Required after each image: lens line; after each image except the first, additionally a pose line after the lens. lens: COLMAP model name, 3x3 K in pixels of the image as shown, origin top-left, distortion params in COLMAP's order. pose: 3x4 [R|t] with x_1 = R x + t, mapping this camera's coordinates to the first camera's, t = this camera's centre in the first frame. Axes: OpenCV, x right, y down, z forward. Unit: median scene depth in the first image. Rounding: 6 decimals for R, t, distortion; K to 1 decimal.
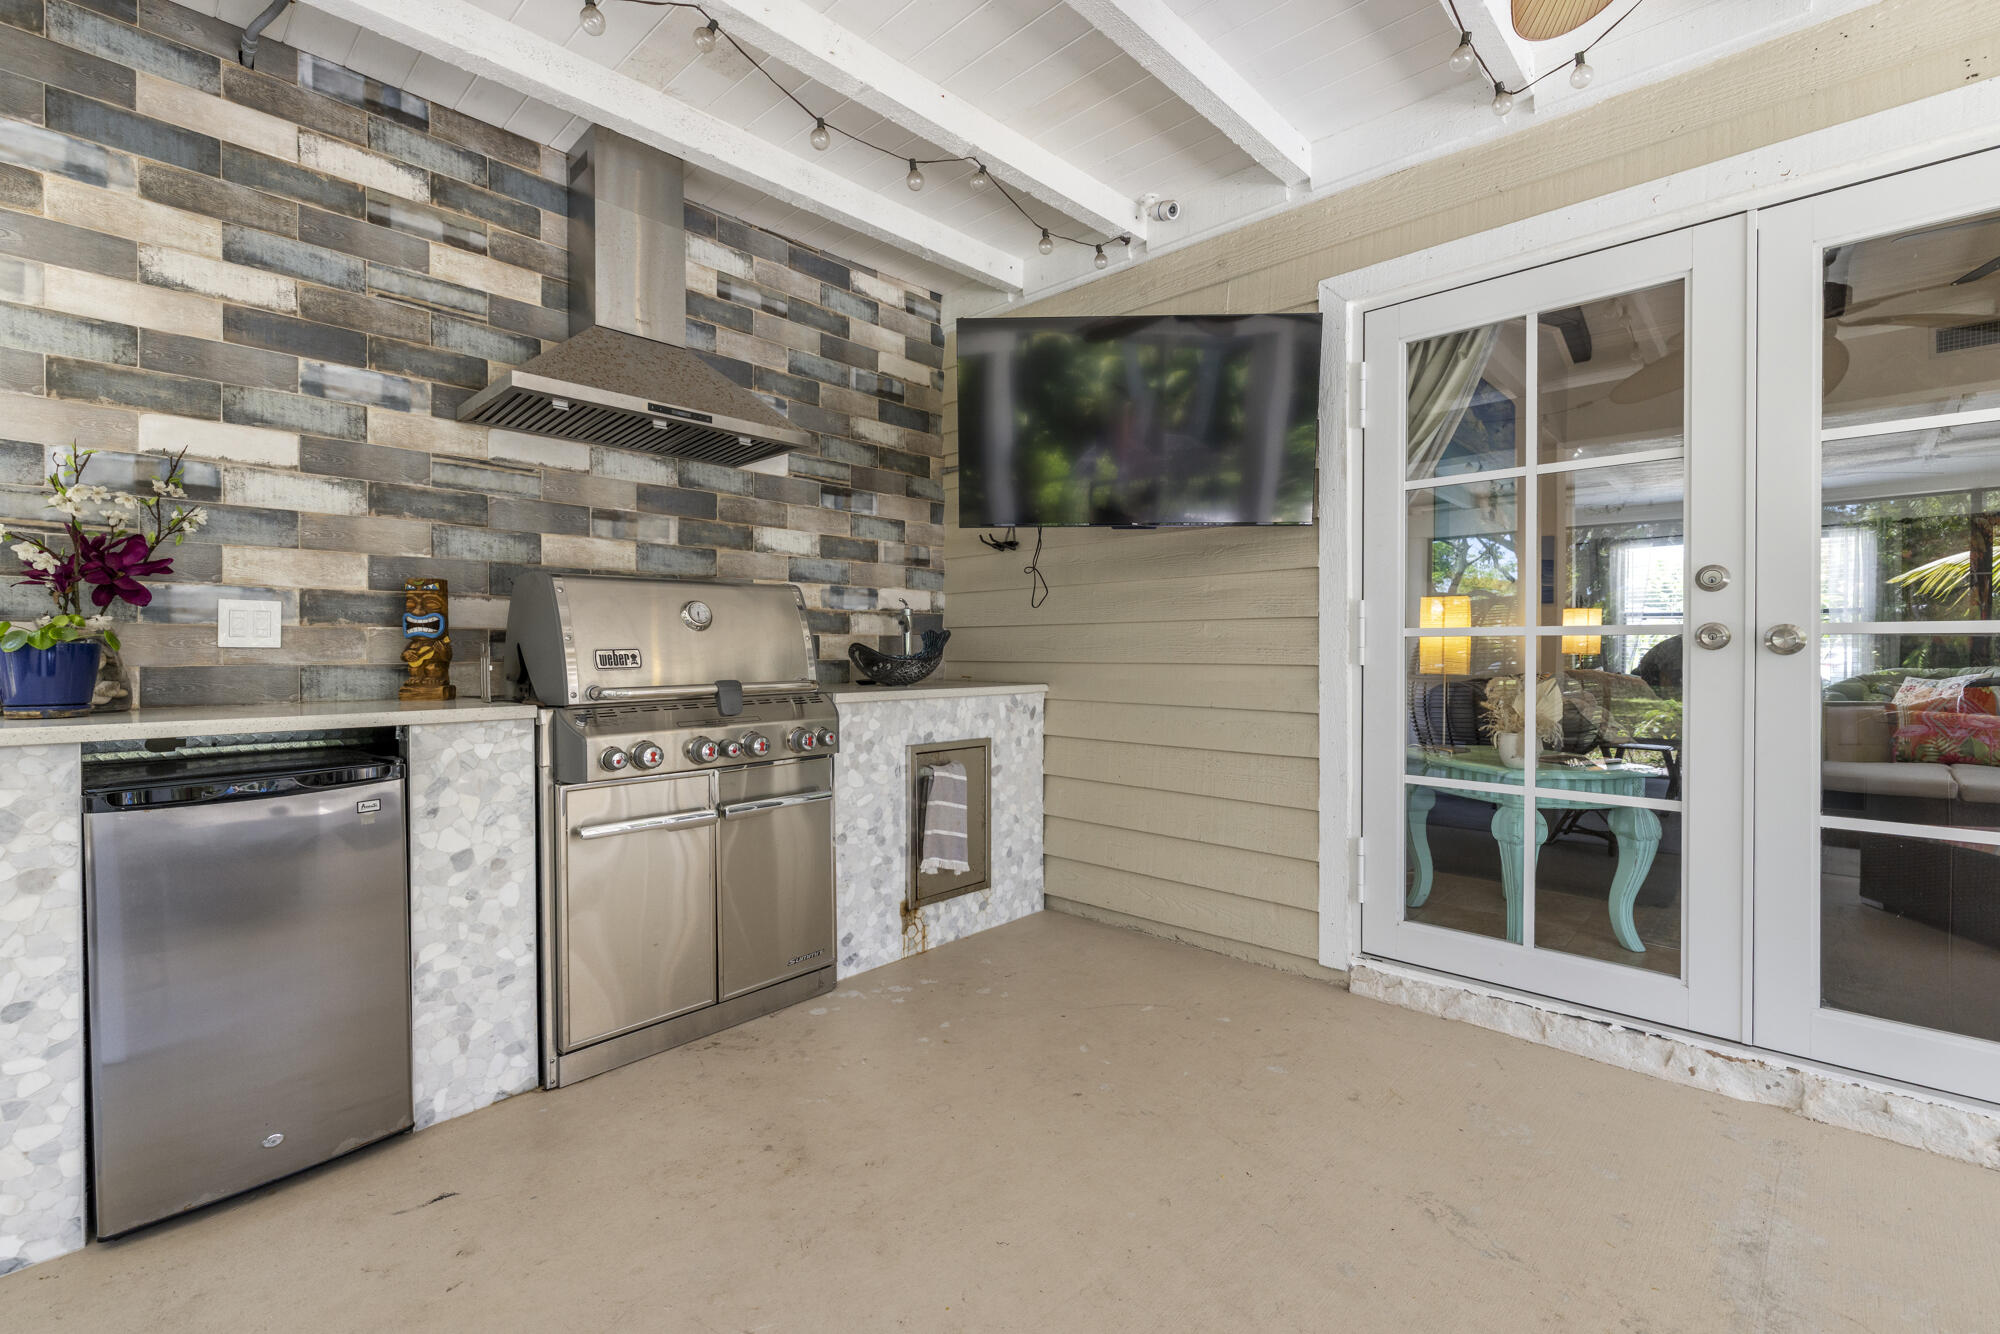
lens RADIAL K [[862.3, 0, 996.8], [0, 862.3, 649.9], [0, 0, 1]] dist [0.002889, -0.000252]
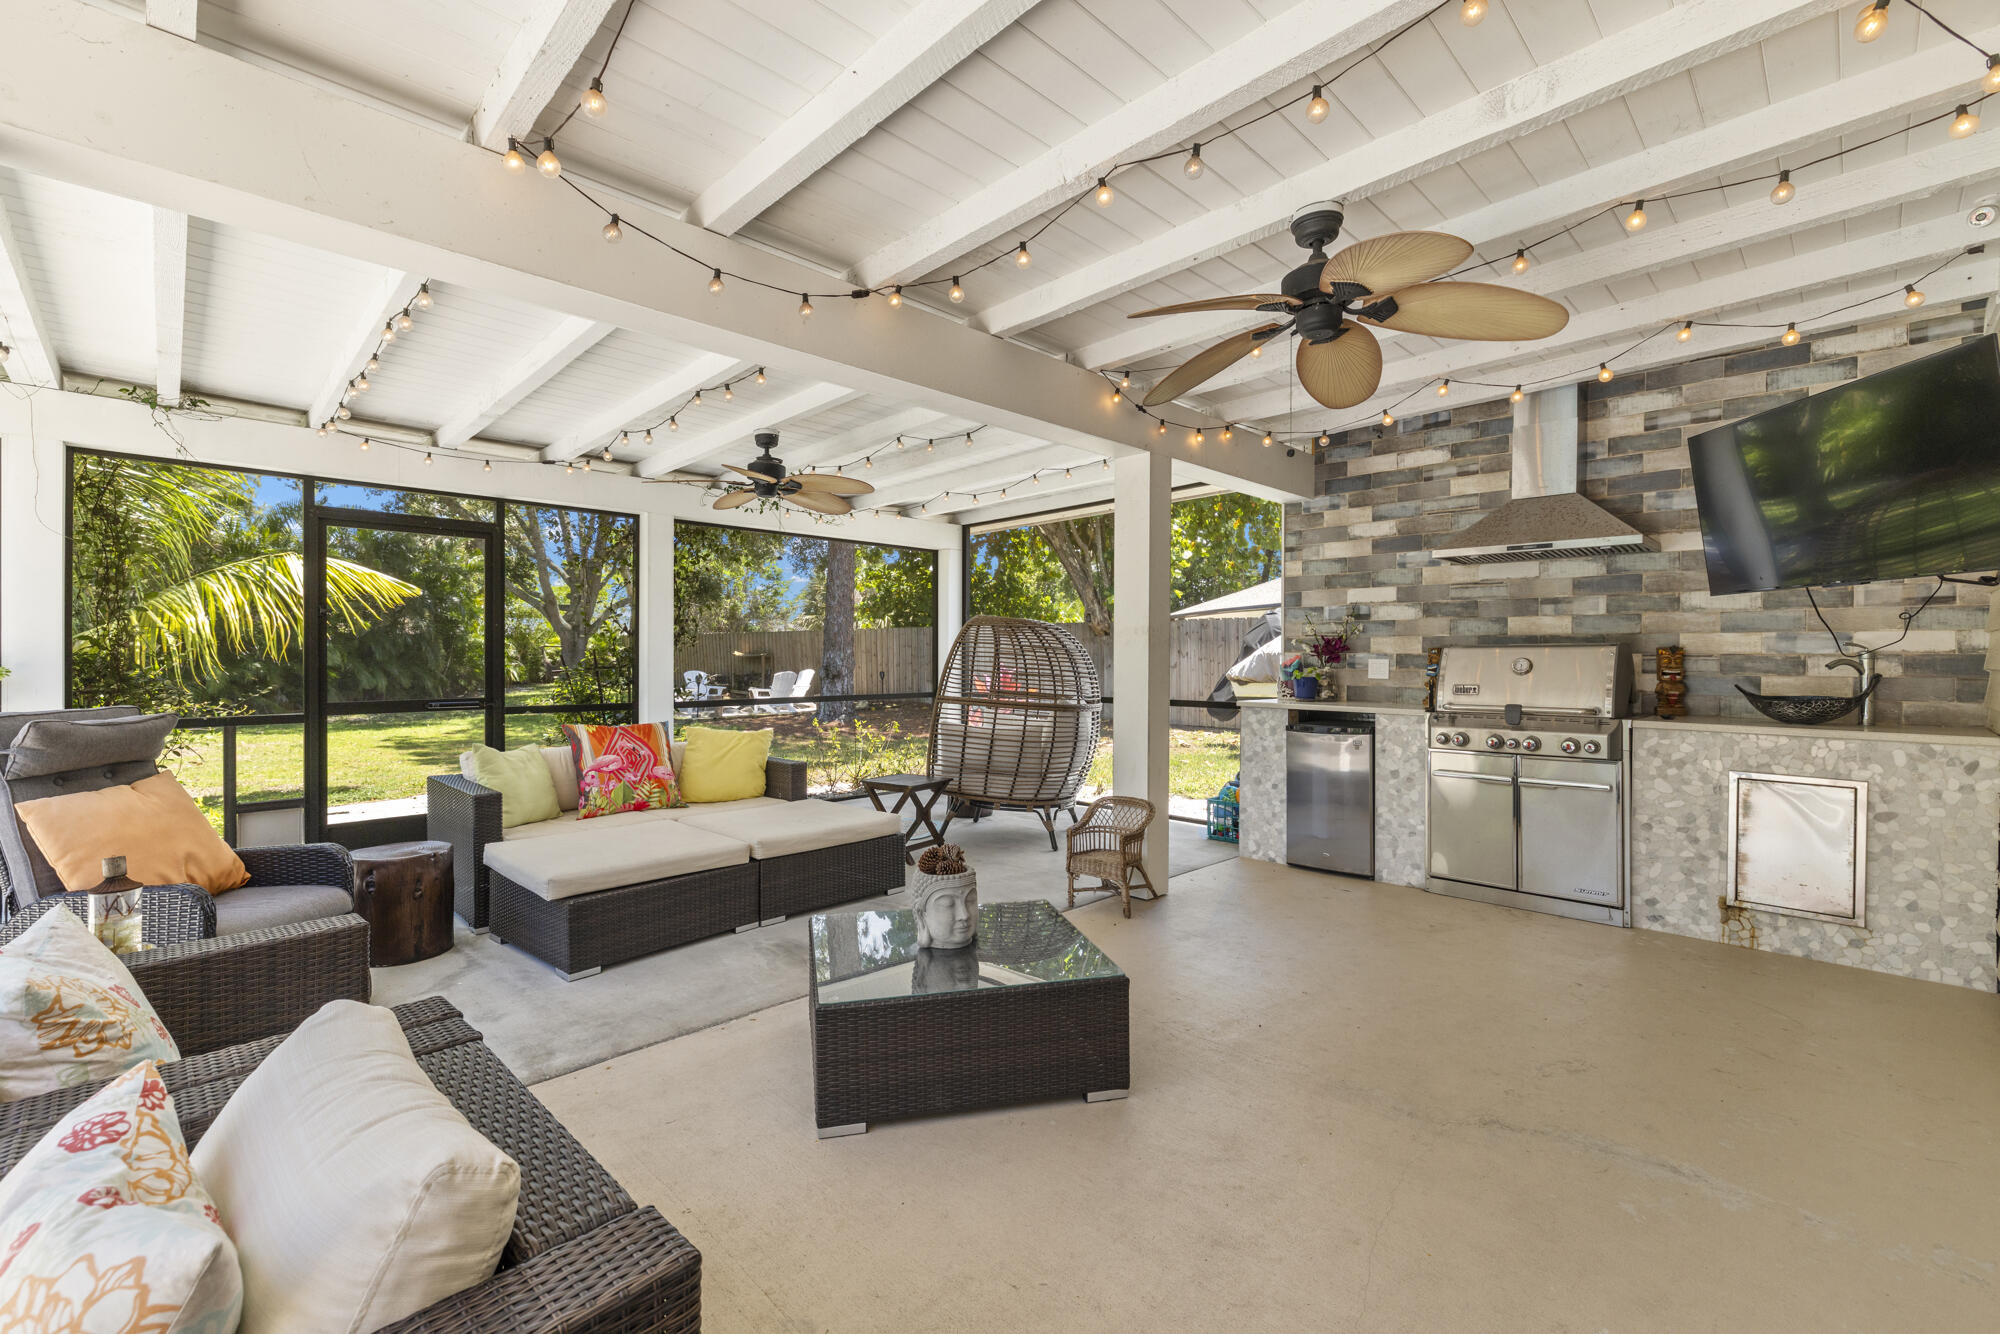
lens RADIAL K [[862.3, 0, 996.9], [0, 862.3, 662.1], [0, 0, 1]] dist [0.002889, -0.000252]
pose [[-0.028079, 0.007747, -0.999576, 1.438795], [-0.006828, 0.999945, 0.007942, -0.056000], [0.999582, 0.007048, -0.028025, 0.000996]]
